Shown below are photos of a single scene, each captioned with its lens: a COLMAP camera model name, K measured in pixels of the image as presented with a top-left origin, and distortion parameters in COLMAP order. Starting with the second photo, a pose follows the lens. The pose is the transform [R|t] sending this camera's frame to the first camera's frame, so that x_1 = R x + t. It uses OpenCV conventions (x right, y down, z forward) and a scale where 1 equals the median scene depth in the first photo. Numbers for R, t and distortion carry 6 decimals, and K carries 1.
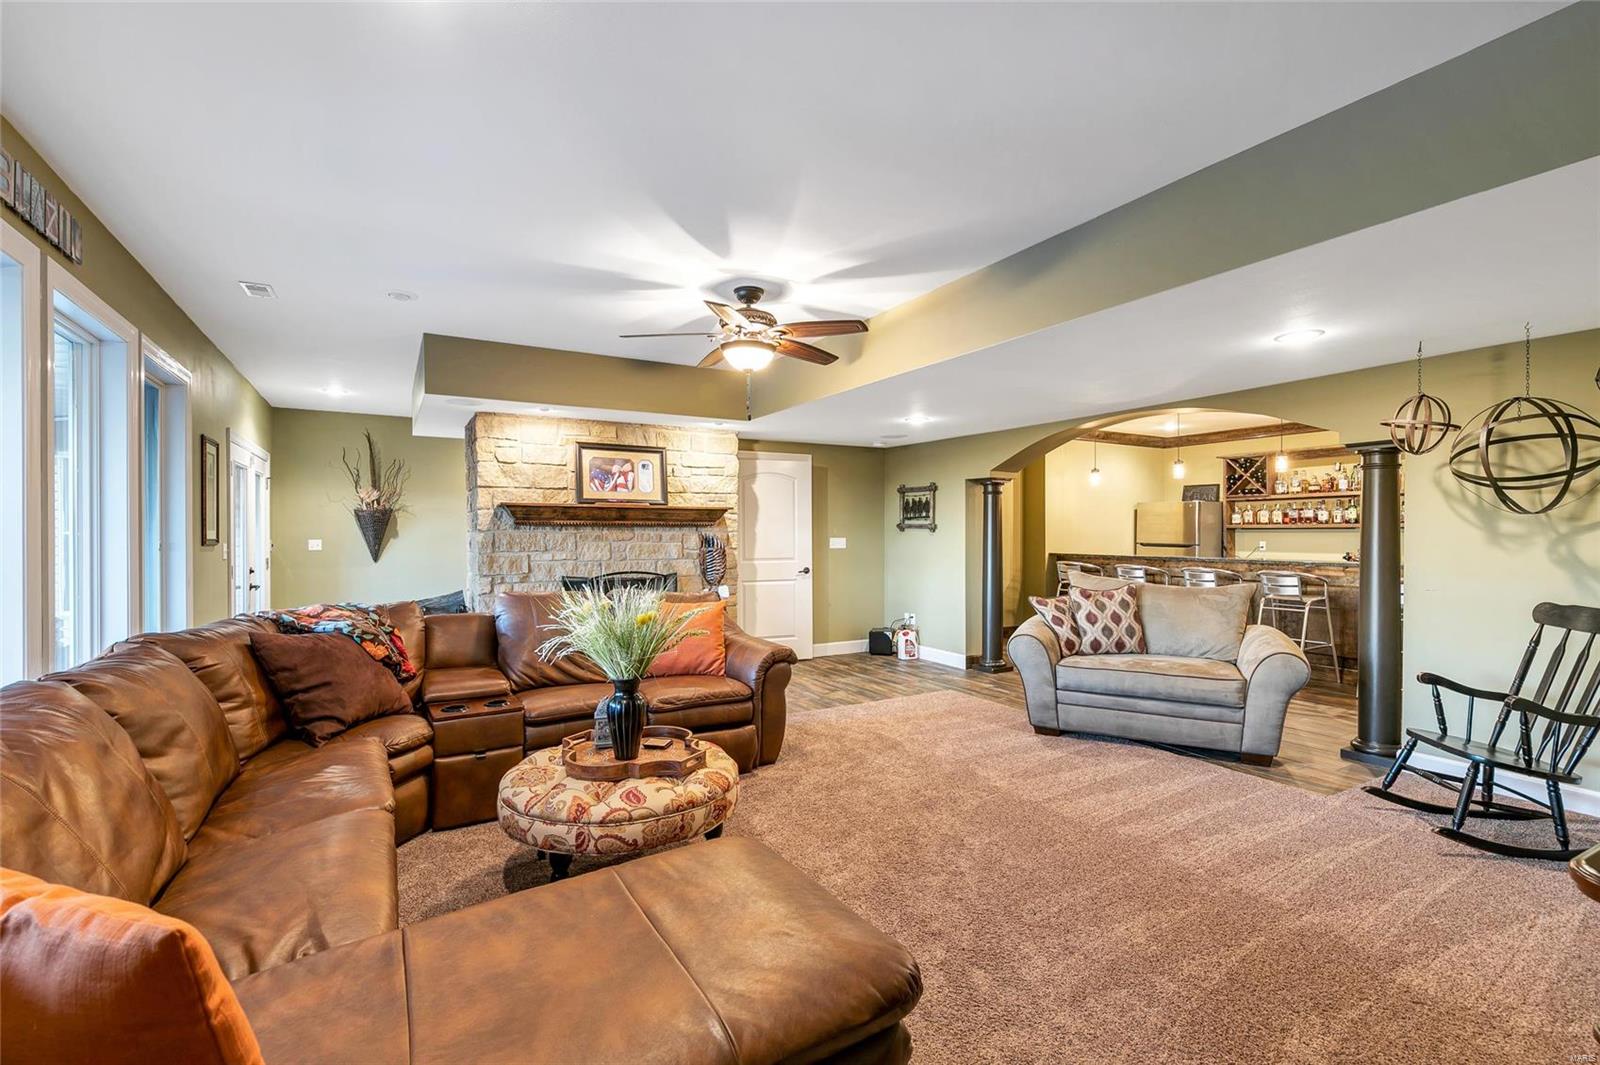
lens RADIAL K [[706.6, 0, 796.6], [0, 706.6, 536.3], [0, 0, 1]] dist [0.009168, -0.001231]
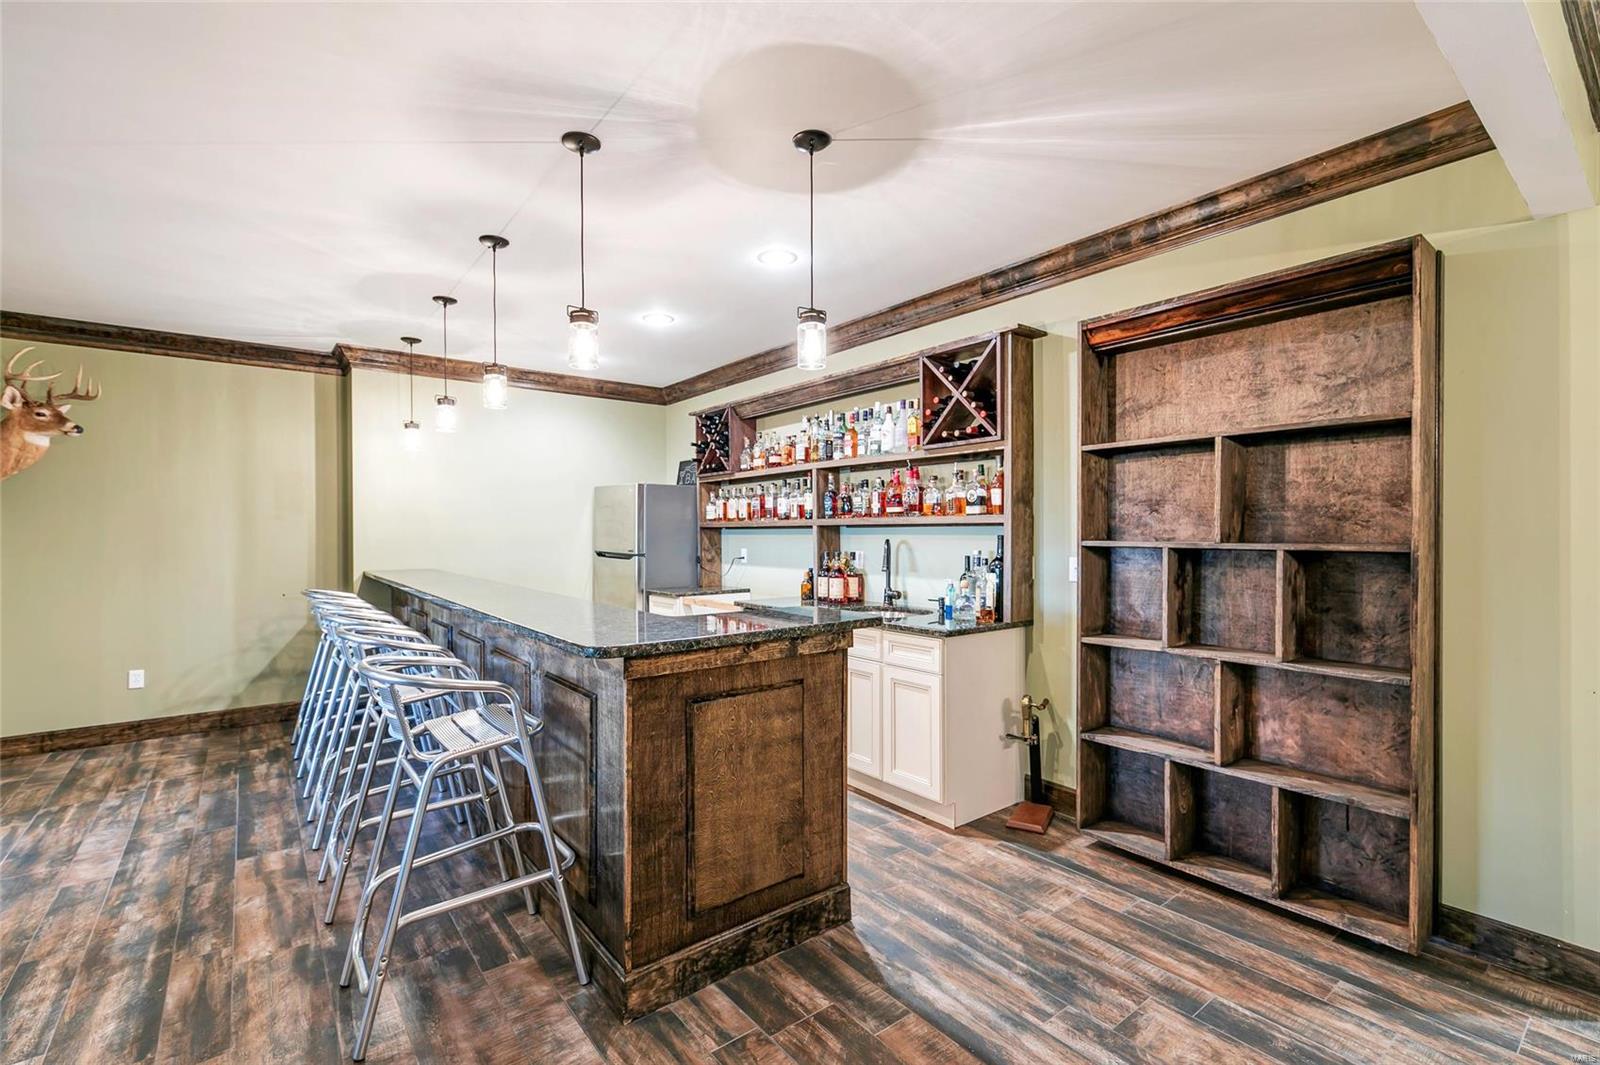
lens RADIAL K [[706.6, 0, 796.6], [0, 706.6, 536.3], [0, 0, 1]] dist [0.009168, -0.001231]
pose [[0.991074, -0.003196, 0.133276, 0.658648], [0.003102, 0.999995, 0.000910, -0.004298], [-0.133279, -0.000489, 0.991078, 0.404256]]
